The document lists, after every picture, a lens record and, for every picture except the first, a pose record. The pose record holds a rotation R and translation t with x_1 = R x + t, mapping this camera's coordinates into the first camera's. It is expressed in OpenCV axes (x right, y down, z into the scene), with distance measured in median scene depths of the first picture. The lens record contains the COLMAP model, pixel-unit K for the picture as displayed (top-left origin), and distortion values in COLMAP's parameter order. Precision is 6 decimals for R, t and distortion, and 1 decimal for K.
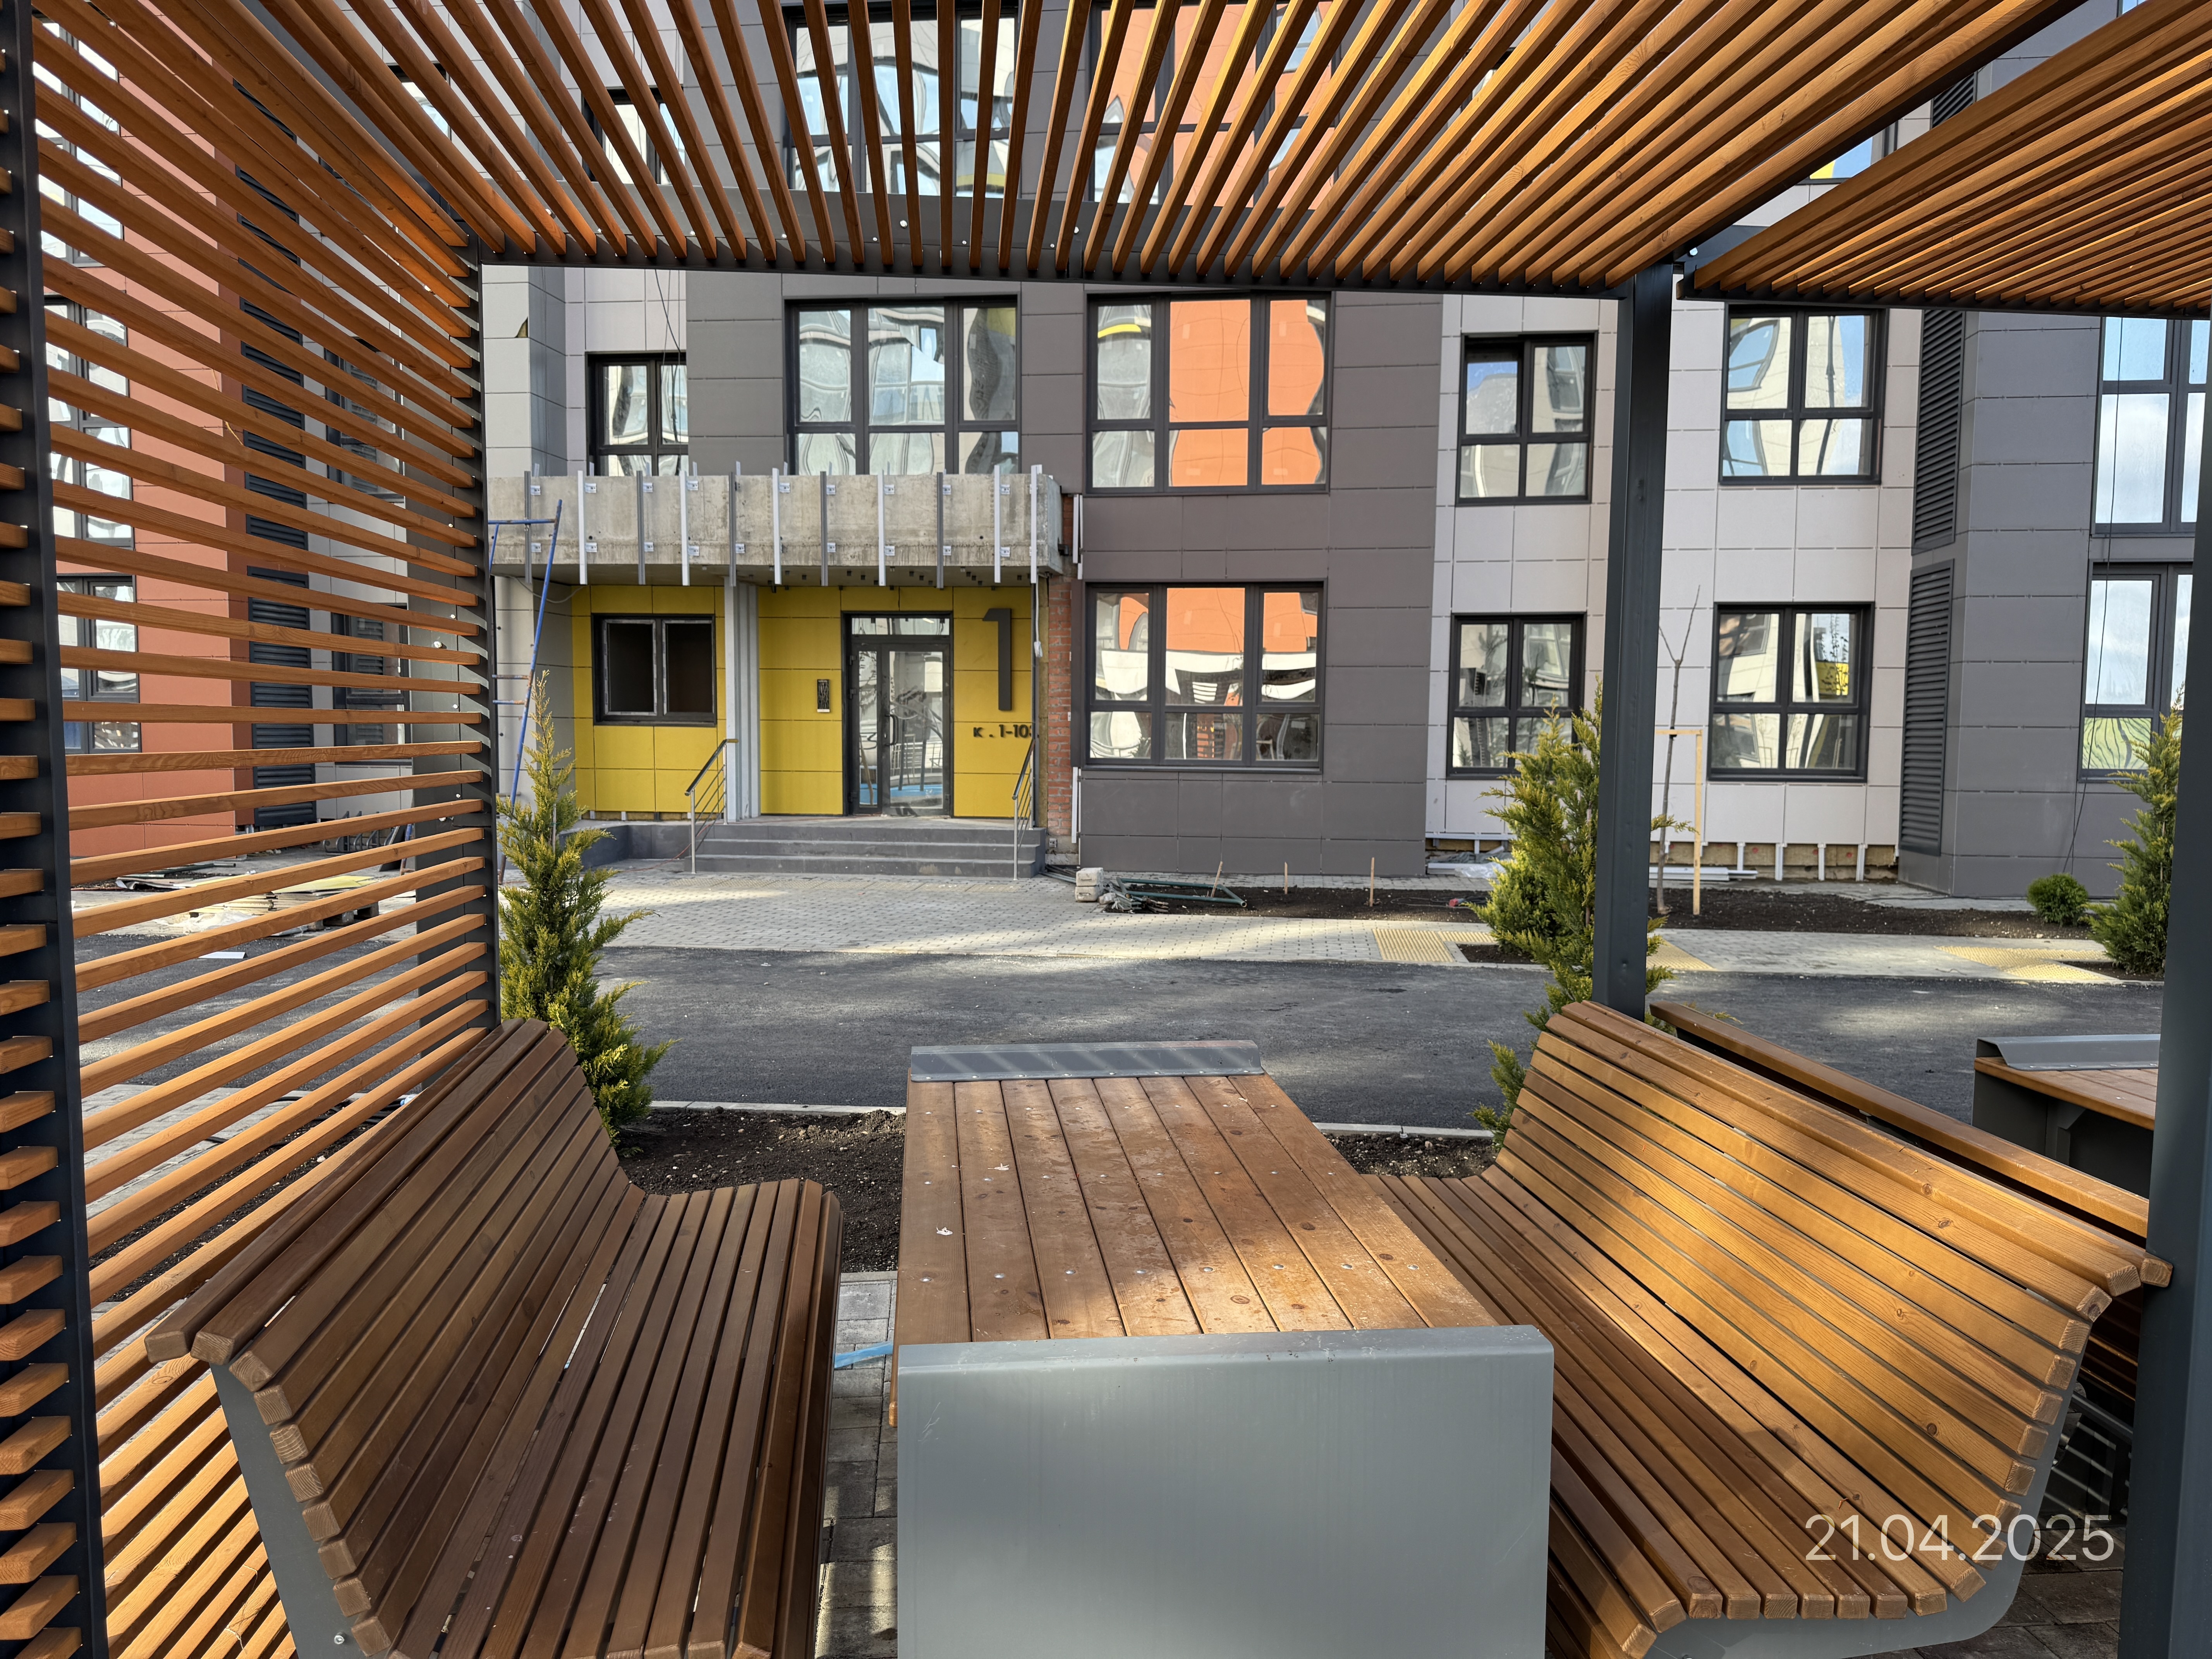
lens RADIAL K [[1550.2, 0, 1094.3], [0, 1550.2, 840.8], [0, 0, 1]] dist [0.085013, -0.099174]
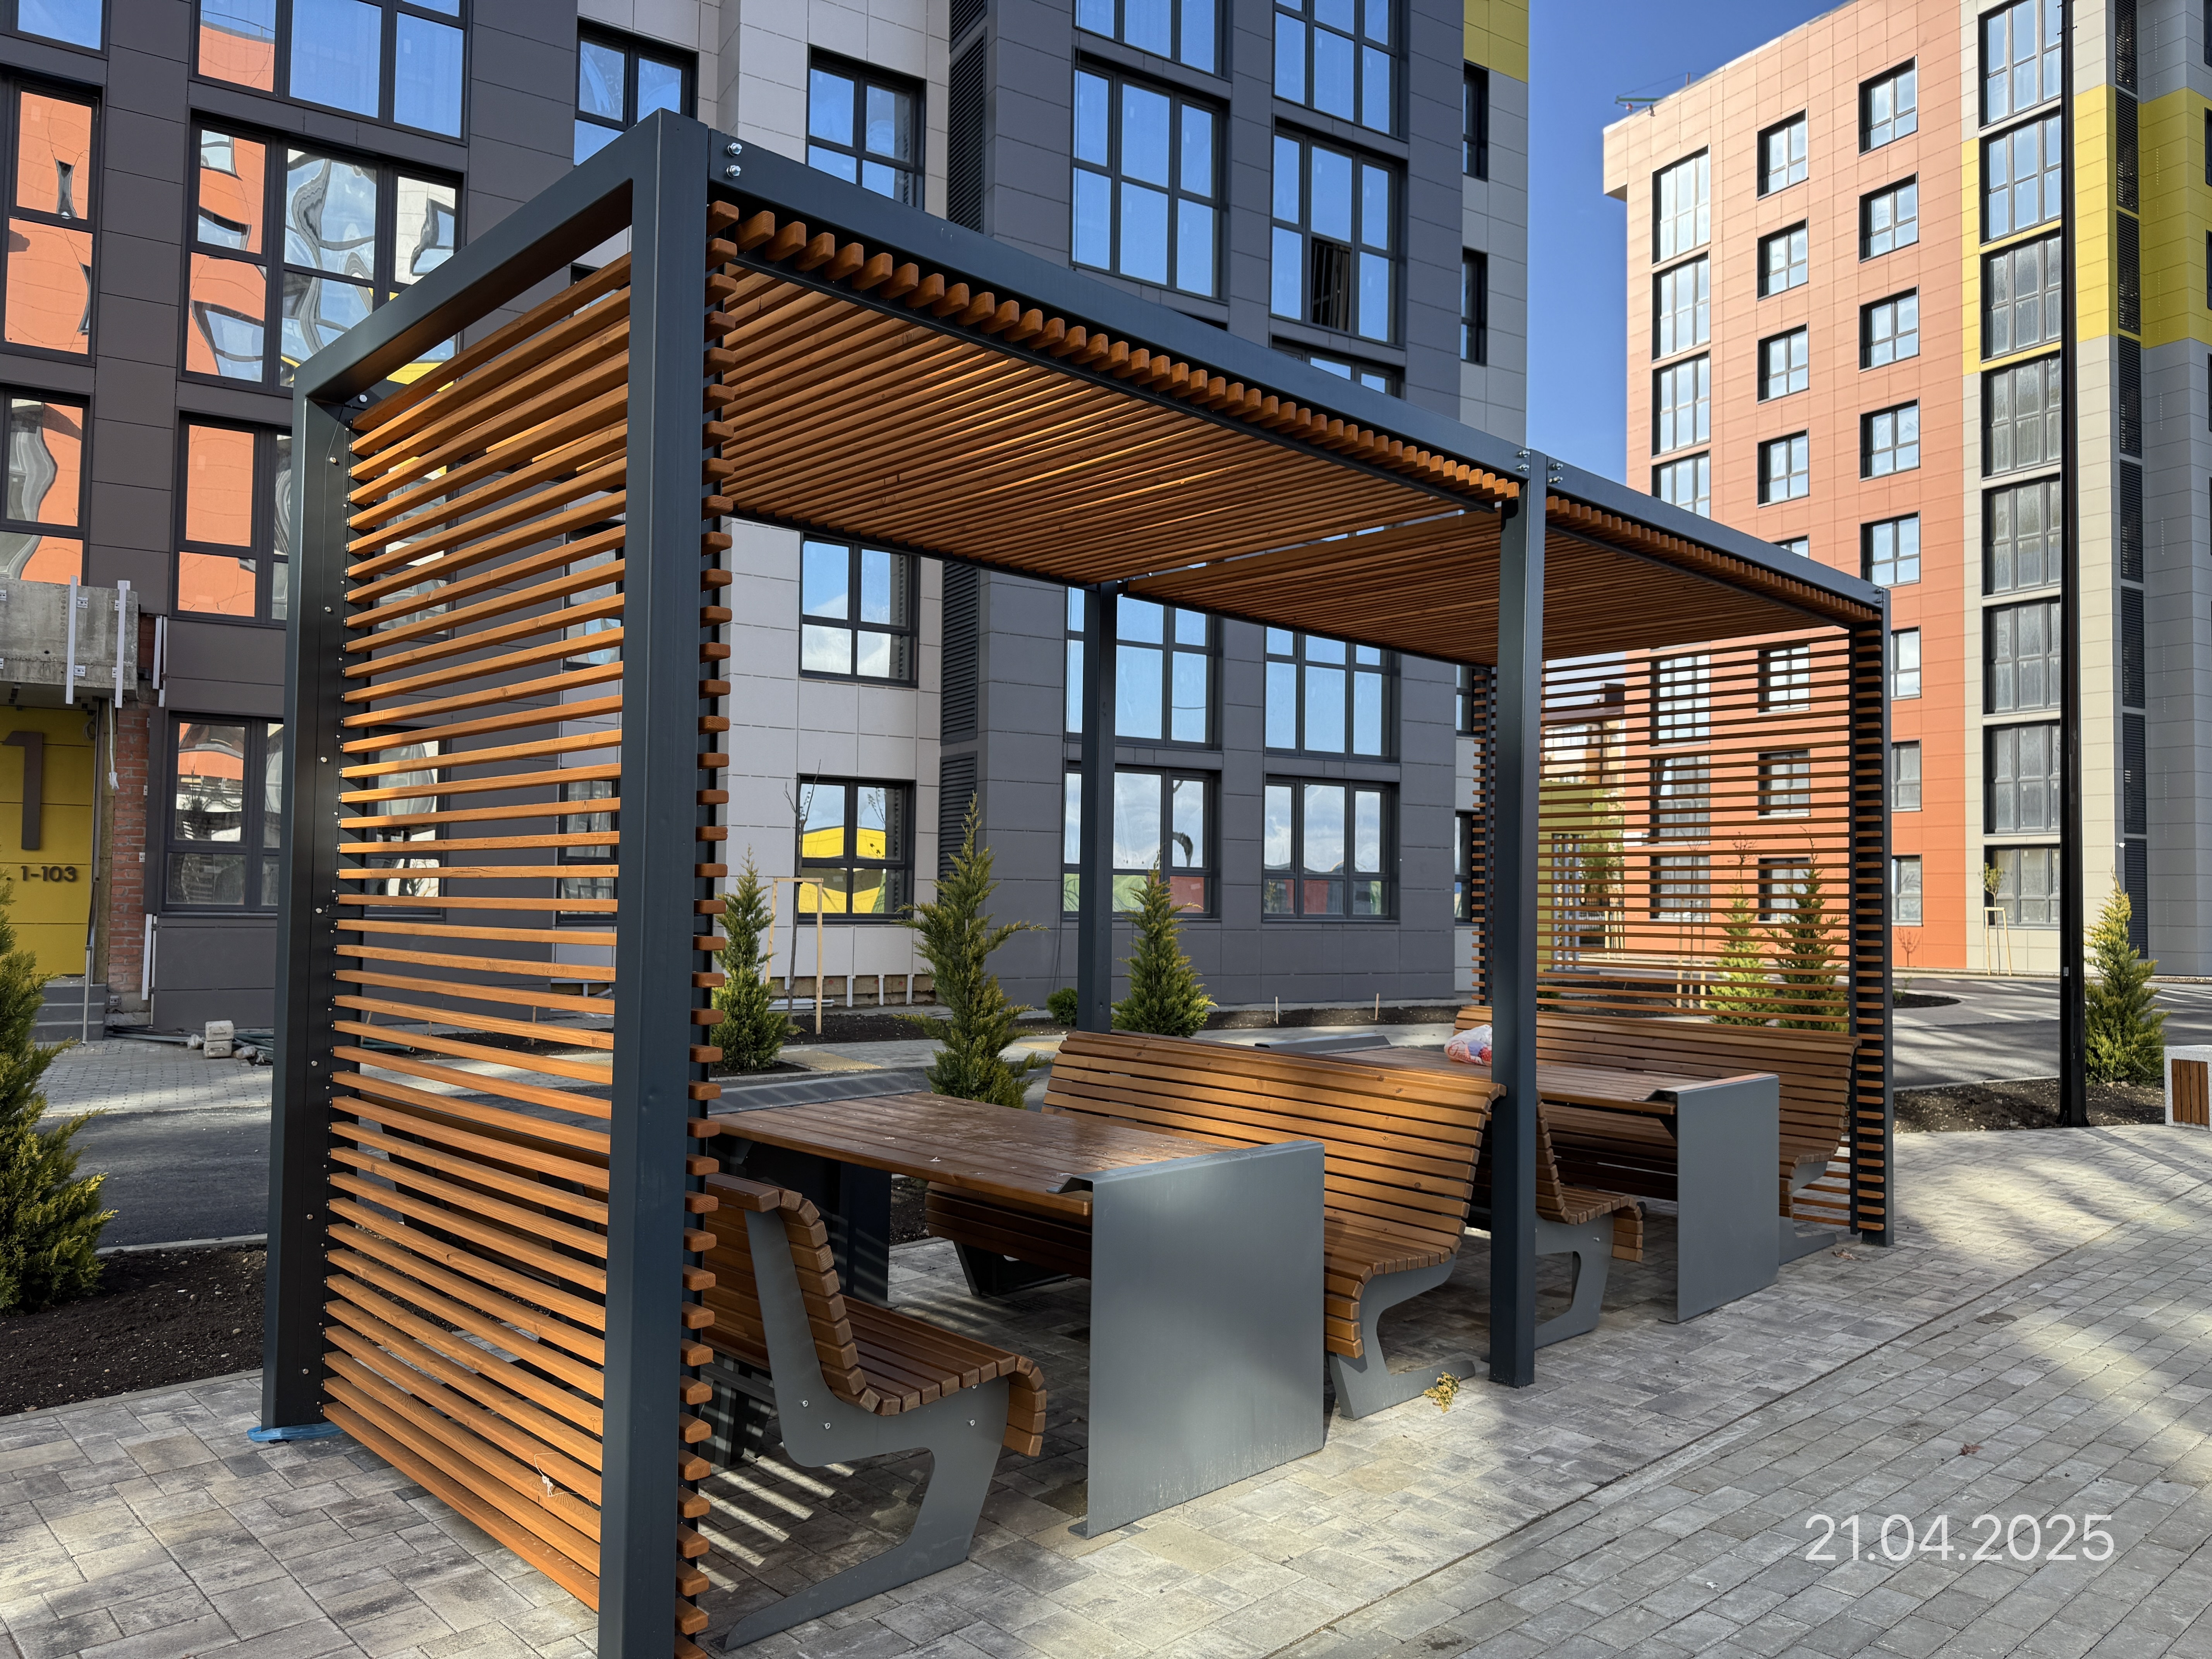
lens RADIAL K [[1581.0, 0, 1101.6], [0, 1581.0, 819.1], [0, 0, 1]] dist [0.074456, -0.102997]
pose [[0.776292, 0.035553, 0.629370, -0.178143], [0.038627, 0.993849, -0.103787, 0.015723], [-0.629189, 0.104880, 0.770144, -0.062036]]
